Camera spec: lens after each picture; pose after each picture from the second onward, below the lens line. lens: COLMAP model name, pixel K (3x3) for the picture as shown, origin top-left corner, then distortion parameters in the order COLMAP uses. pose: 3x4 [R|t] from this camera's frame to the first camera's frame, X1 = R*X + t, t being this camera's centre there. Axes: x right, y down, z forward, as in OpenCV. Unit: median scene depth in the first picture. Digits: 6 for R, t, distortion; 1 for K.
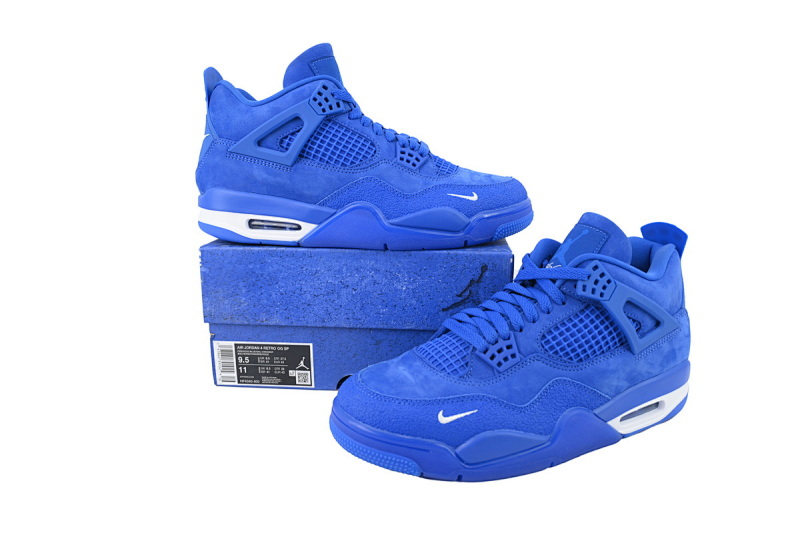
lens RADIAL K [[597.7, 0, 405.1], [0, 597.7, 269.0], [0, 0, 1]] dist [0.115880, 0.002494]
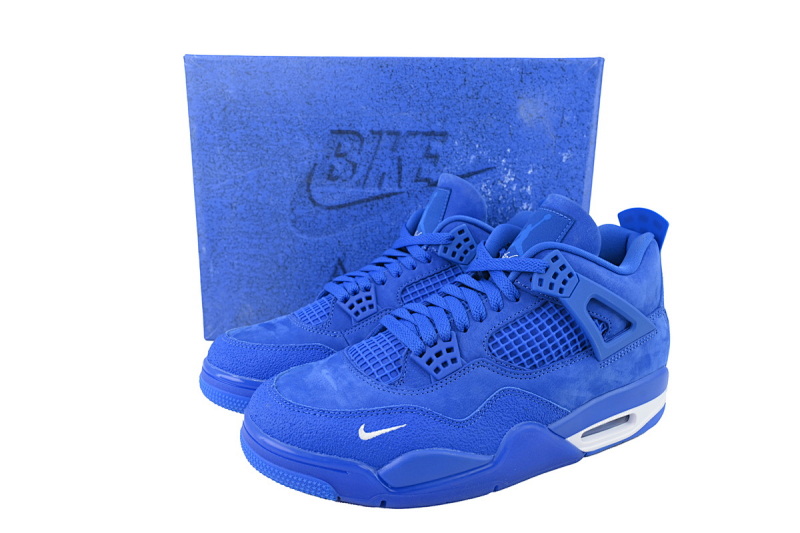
lens RADIAL K [[597.7, 0, 400.3], [0, 597.7, 272.5], [0, 0, 1]] dist [0.115880, 0.002494]
pose [[0.999630, 0.019679, -0.018789, 0.113525], [-0.019236, 0.999540, 0.023463, 0.001662], [0.019242, -0.023093, 0.999548, 0.149017]]
